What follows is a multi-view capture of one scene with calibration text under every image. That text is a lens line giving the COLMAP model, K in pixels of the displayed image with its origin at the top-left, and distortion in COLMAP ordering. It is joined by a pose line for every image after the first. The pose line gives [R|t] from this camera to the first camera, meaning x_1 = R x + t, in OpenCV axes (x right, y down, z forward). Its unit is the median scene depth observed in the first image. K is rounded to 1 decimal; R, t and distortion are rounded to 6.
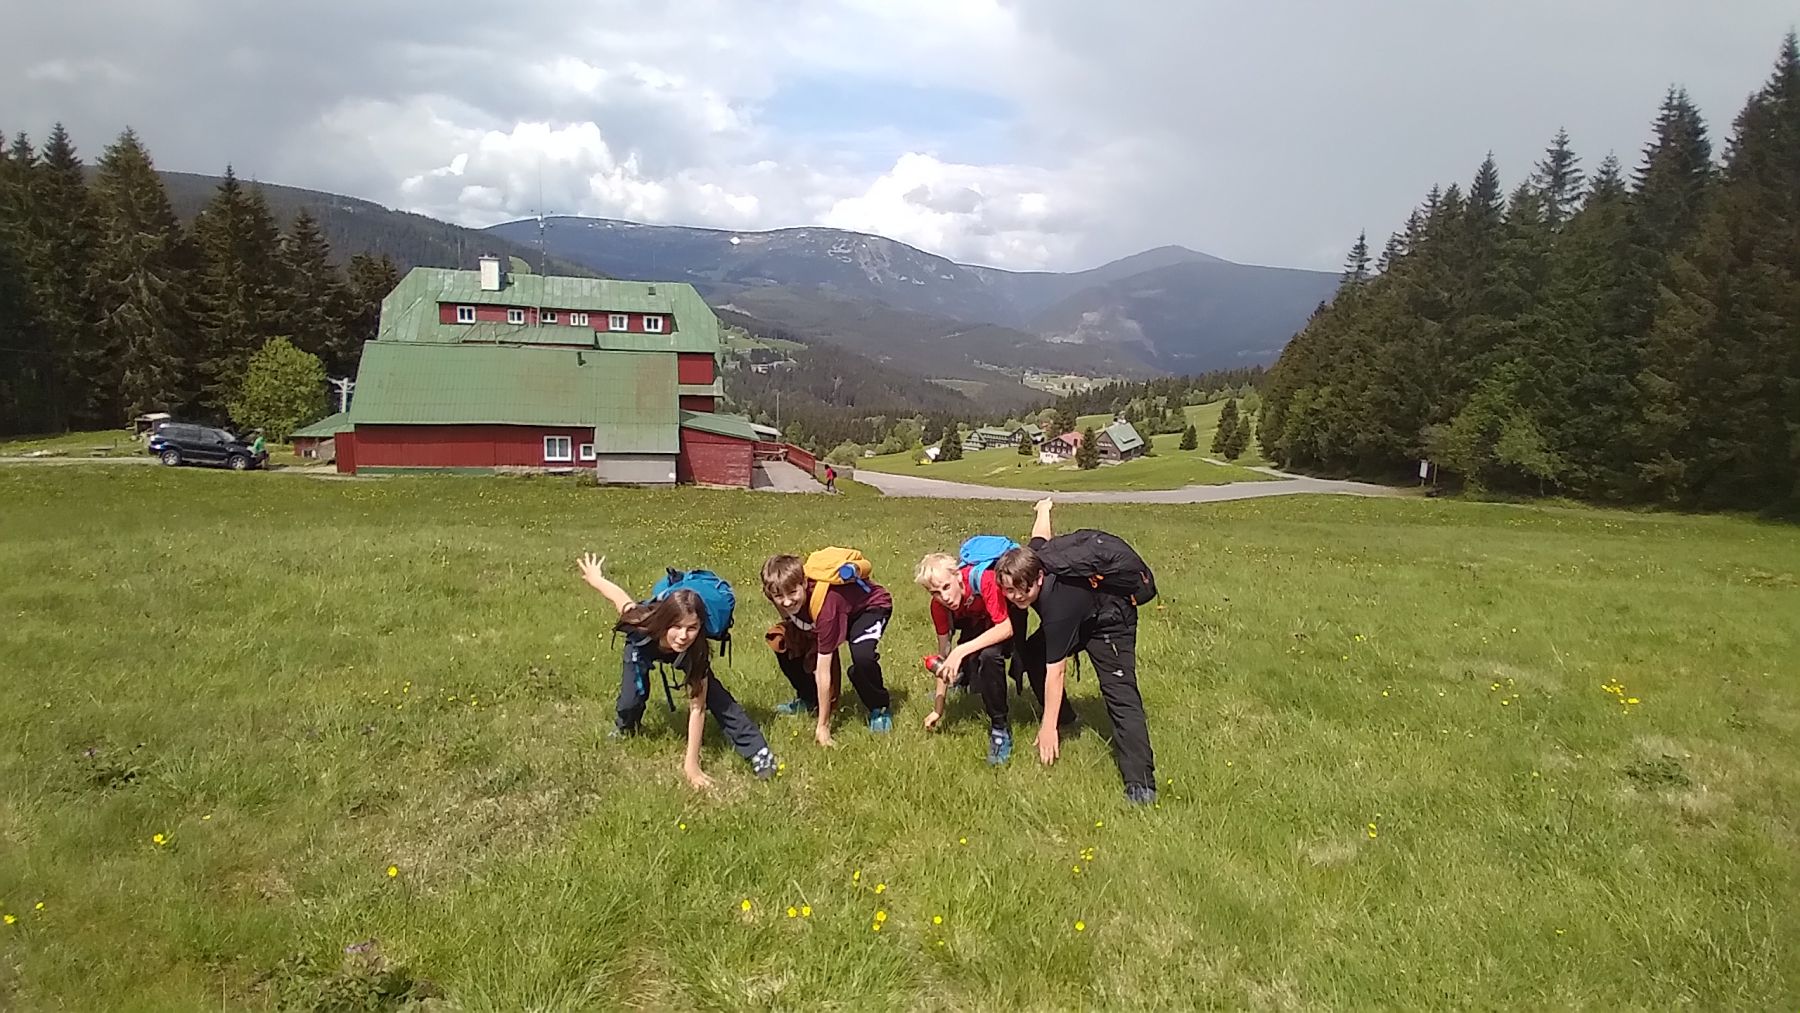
lens RADIAL K [[930.1, 0, 900.0], [0, 930.1, 506.5], [0, 0, 1]] dist [0.052137, -0.112161]
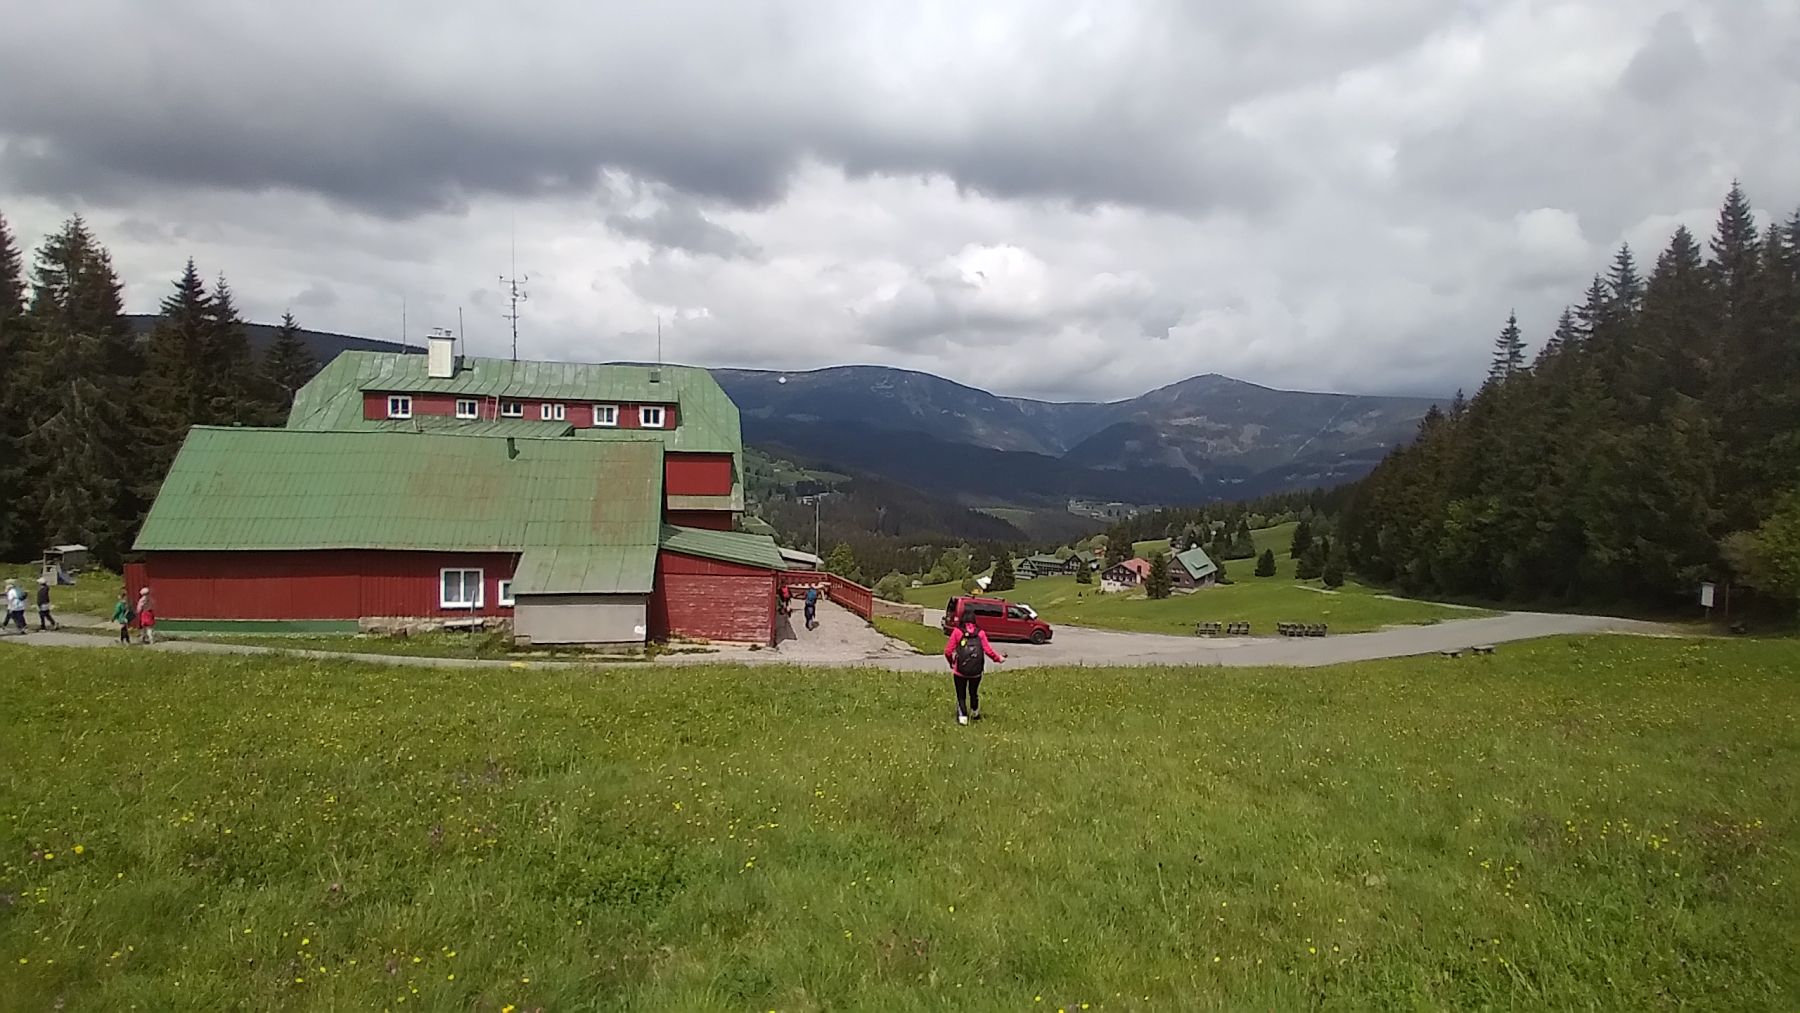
lens RADIAL K [[930.1, 0, 900.0], [0, 930.1, 506.5], [0, 0, 1]] dist [0.052137, -0.112161]
pose [[0.998782, -0.017403, -0.046172, -0.026947], [0.010817, 0.990201, -0.139232, -0.014901], [0.048143, 0.138562, 0.989183, 0.227472]]
